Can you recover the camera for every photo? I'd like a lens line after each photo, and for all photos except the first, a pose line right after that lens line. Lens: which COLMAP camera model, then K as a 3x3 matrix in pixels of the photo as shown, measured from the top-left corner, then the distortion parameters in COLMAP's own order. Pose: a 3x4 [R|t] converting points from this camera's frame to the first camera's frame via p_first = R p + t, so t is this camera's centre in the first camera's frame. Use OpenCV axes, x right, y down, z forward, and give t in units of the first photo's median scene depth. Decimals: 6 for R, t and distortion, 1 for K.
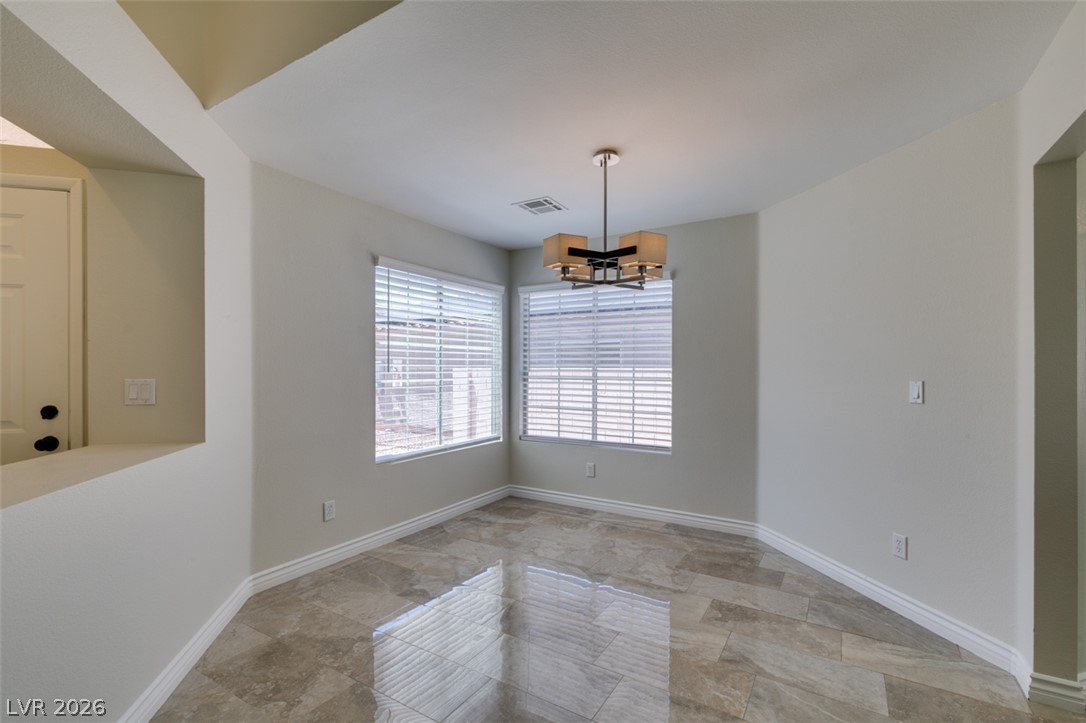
lens RADIAL K [[489.7, 0, 545.6], [0, 489.7, 365.9], [0, 0, 1]] dist [0.009191, 0.000173]
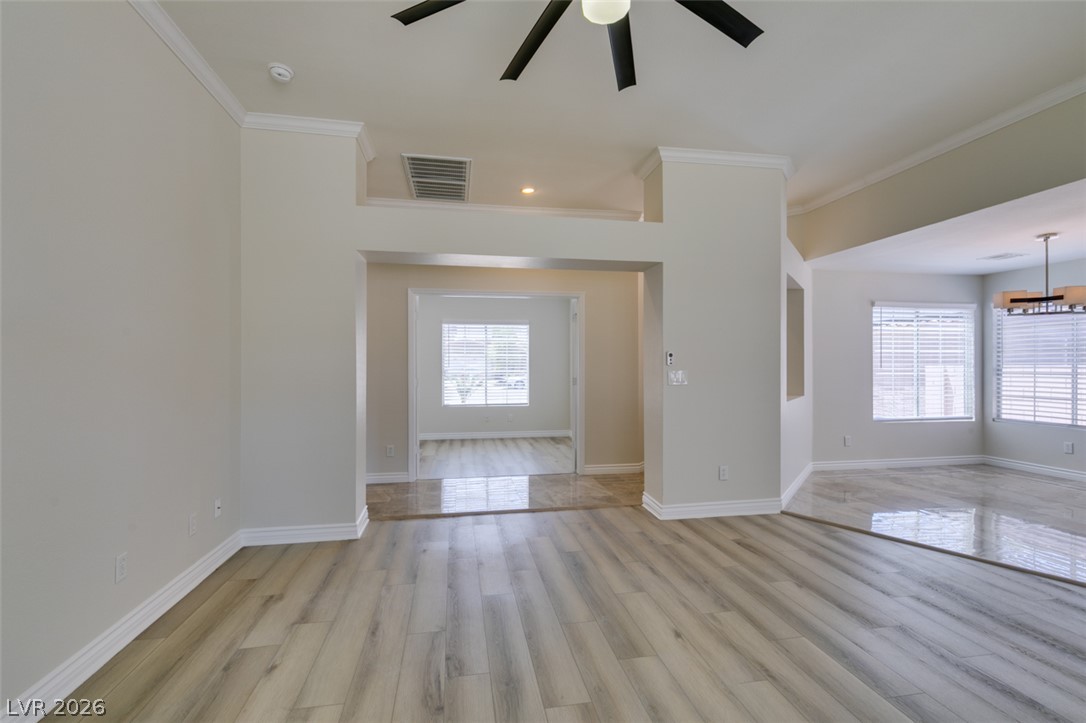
lens RADIAL K [[489.7, 0, 545.6], [0, 489.7, 365.9], [0, 0, 1]] dist [0.009191, 0.000173]
pose [[0.668454, -0.001382, -0.743752, 0.135236], [0.004274, 0.999989, 0.001983, -0.002241], [0.743741, -0.004504, 0.668453, -0.797596]]
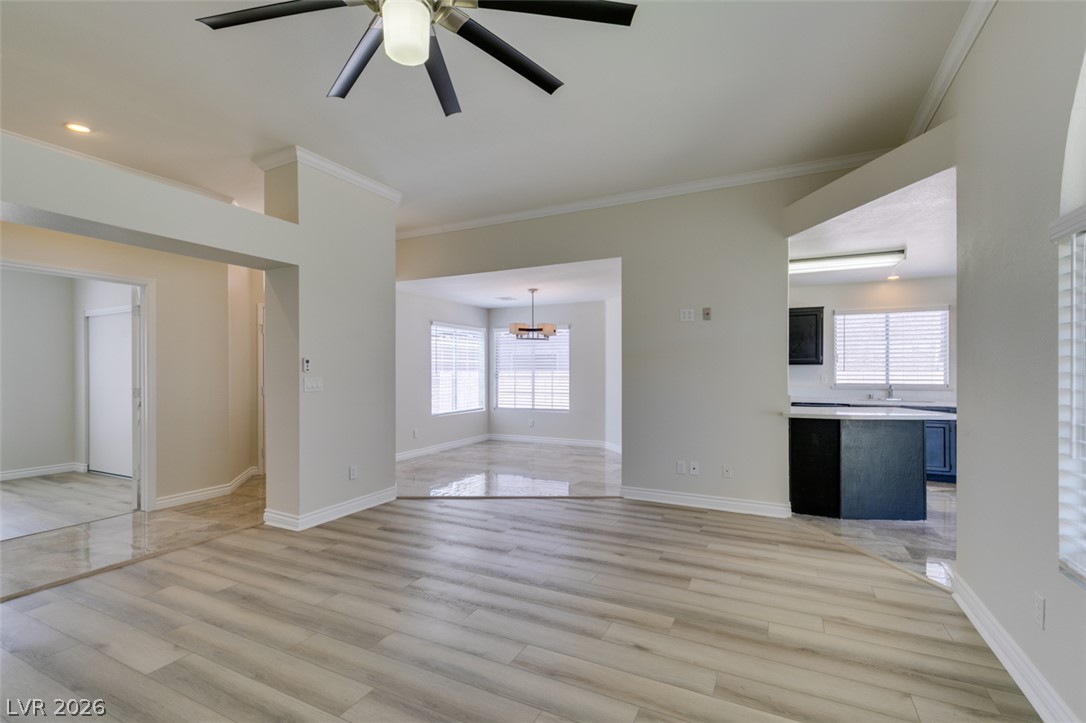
lens RADIAL K [[487.5, 0, 540.5], [0, 487.5, 373.1], [0, 0, 1]] dist [0.008804, -0.000071]
pose [[0.996524, -0.003737, 0.083219, -0.032475], [0.003115, 0.999966, 0.007600, -0.003301], [-0.083245, -0.007314, 0.996502, -0.939121]]
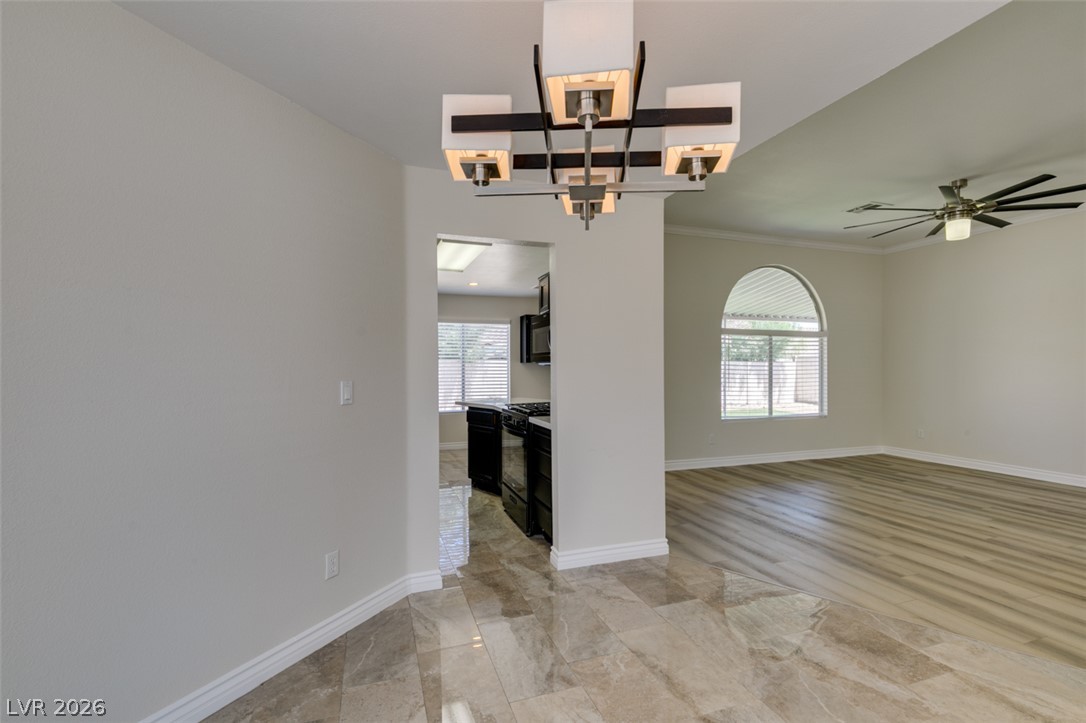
lens RADIAL K [[487.5, 0, 540.5], [0, 487.5, 373.1], [0, 0, 1]] dist [0.008804, -0.000071]
pose [[-0.775094, -0.008545, 0.631788, -0.080899], [-0.005544, 0.999962, 0.006723, 0.002898], [-0.631822, 0.001708, -0.775112, 0.832899]]
